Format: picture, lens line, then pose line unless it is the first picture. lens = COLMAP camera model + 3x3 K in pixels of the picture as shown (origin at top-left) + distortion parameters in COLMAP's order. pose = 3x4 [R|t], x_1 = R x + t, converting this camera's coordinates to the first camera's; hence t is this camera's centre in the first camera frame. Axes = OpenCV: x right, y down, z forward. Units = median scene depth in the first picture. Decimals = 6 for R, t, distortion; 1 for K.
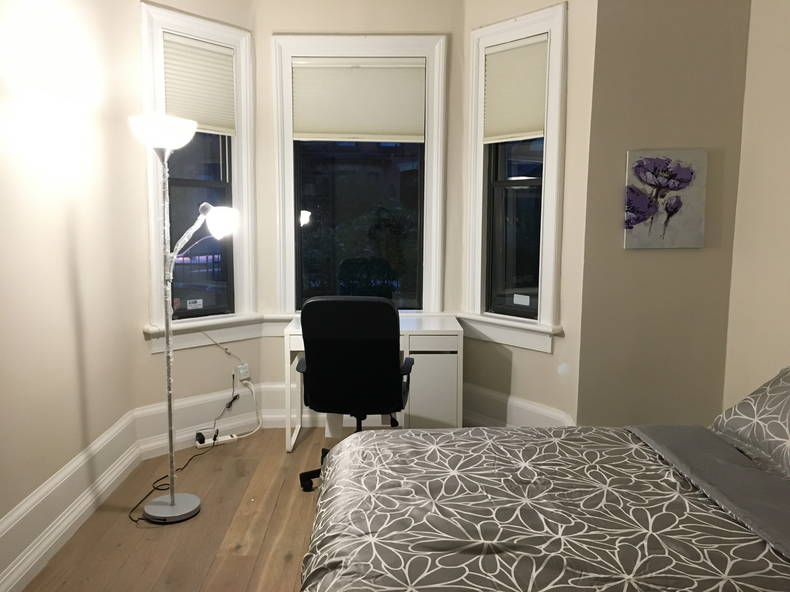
lens RADIAL K [[667.5, 0, 384.2], [0, 667.5, 299.0], [0, 0, 1]] dist [0.032940, -0.033452]
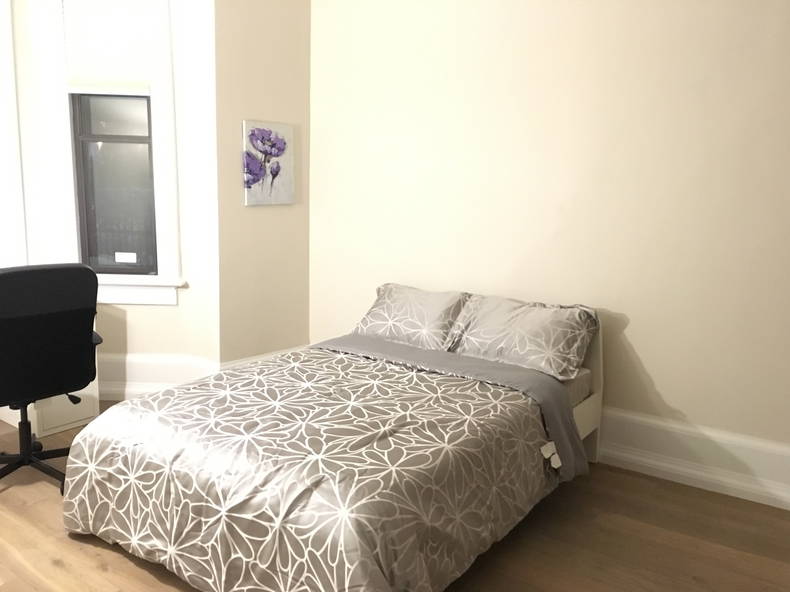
lens RADIAL K [[667.5, 0, 396.3], [0, 667.5, 295.2], [0, 0, 1]] dist [0.032940, -0.033452]
pose [[0.589874, -0.124807, 0.797792, -0.445916], [0.071678, 0.992176, 0.102219, -0.020161], [-0.804308, -0.003112, 0.594205, 0.094916]]
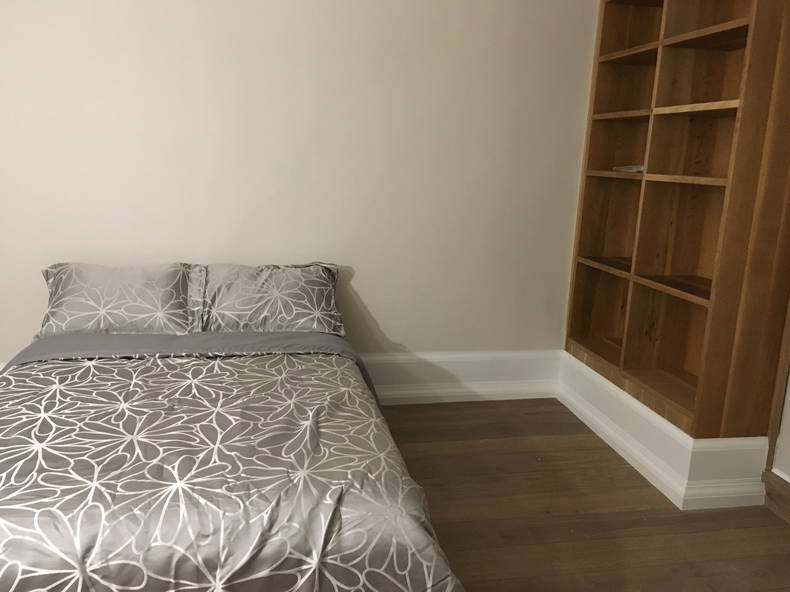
lens RADIAL K [[667.5, 0, 395.6], [0, 667.5, 296.6], [0, 0, 1]] dist [0.032940, -0.033452]
pose [[-0.196641, -0.218148, 0.955899, -0.494044], [0.068751, 0.969467, 0.235387, -0.063496], [-0.978062, 0.112006, -0.175639, 0.530136]]
